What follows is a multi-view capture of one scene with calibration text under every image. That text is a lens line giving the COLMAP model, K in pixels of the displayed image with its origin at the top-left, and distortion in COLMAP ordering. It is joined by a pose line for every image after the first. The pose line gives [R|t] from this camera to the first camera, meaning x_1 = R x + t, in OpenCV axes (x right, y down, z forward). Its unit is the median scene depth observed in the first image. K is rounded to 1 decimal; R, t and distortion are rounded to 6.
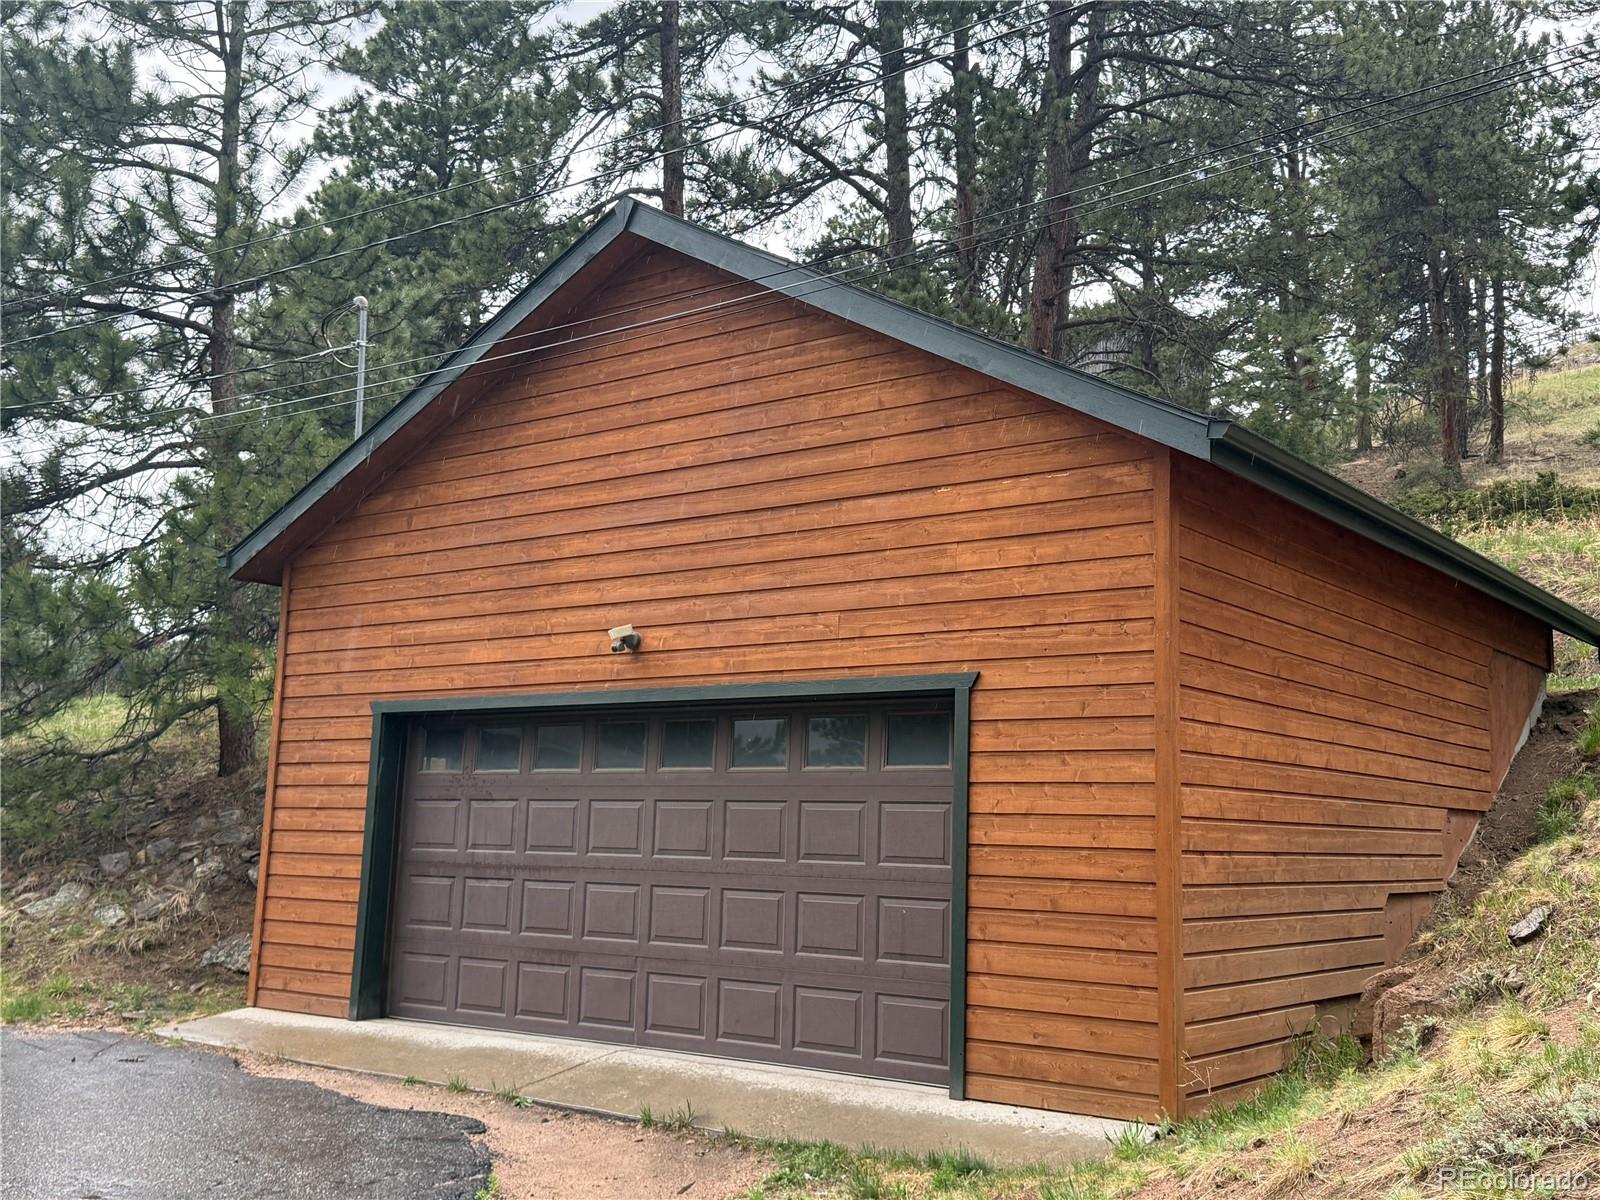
lens RADIAL K [[1627.6, 0, 802.6], [0, 1627.6, 611.8], [0, 0, 1]] dist [0.232441, 0.000000]
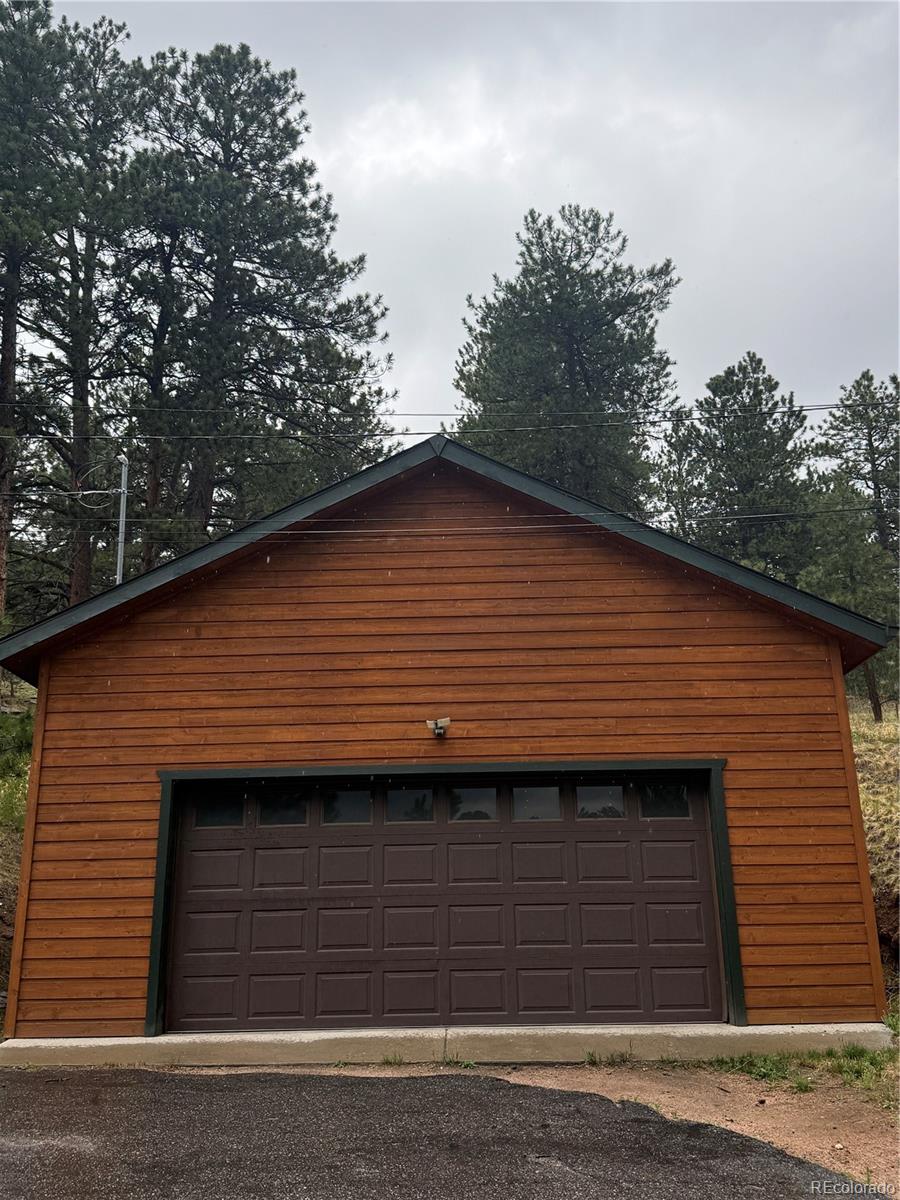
lens RADIAL K [[1082.7, 0, 448.4], [0, 1082.7, 590.7], [0, 0, 1]] dist [0.120840, -0.057788]
pose [[0.801484, 0.136462, 0.582238, -0.724891], [-0.042853, 0.984219, -0.171687, 0.065578], [-0.596479, 0.112653, 0.794684, 0.237753]]
